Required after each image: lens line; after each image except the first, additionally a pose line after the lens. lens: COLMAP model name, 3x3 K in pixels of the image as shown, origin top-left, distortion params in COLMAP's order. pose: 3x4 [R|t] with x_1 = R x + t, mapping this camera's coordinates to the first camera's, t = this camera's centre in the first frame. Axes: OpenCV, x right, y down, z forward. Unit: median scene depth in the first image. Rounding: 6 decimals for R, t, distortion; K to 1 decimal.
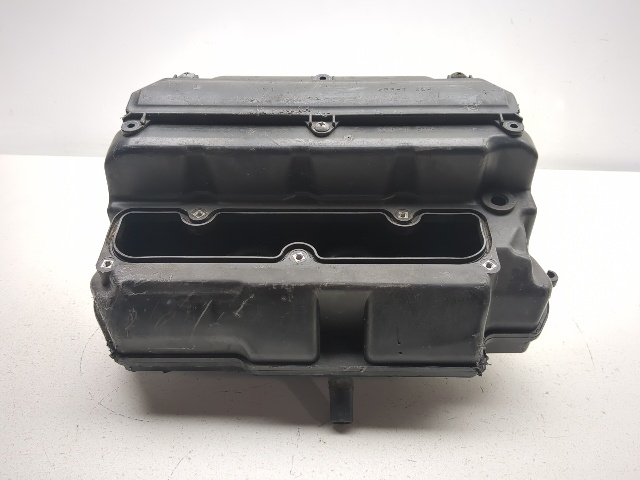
lens RADIAL K [[581.1, 0, 322.2], [0, 581.1, 236.3], [0, 0, 1]] dist [0.085255, -0.183012]
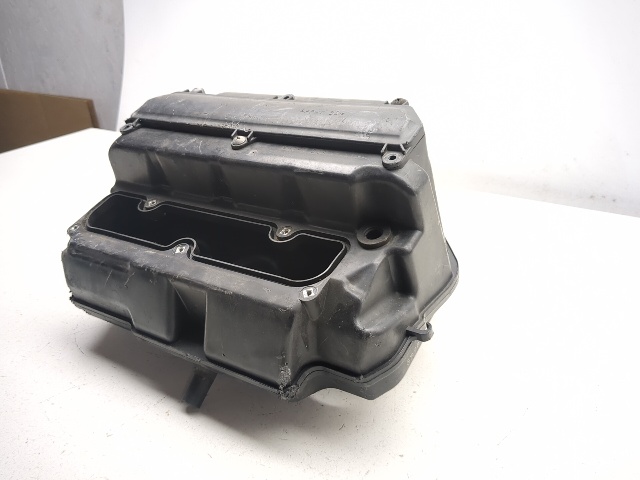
lens RADIAL K [[581.1, 0, 322.2], [0, 581.1, 236.3], [0, 0, 1]] dist [0.085255, -0.183012]
pose [[0.827094, 0.172296, -0.535004, 0.757084], [-0.186937, 0.981994, 0.027250, -0.069786], [0.530066, 0.077474, 0.844410, 0.165809]]
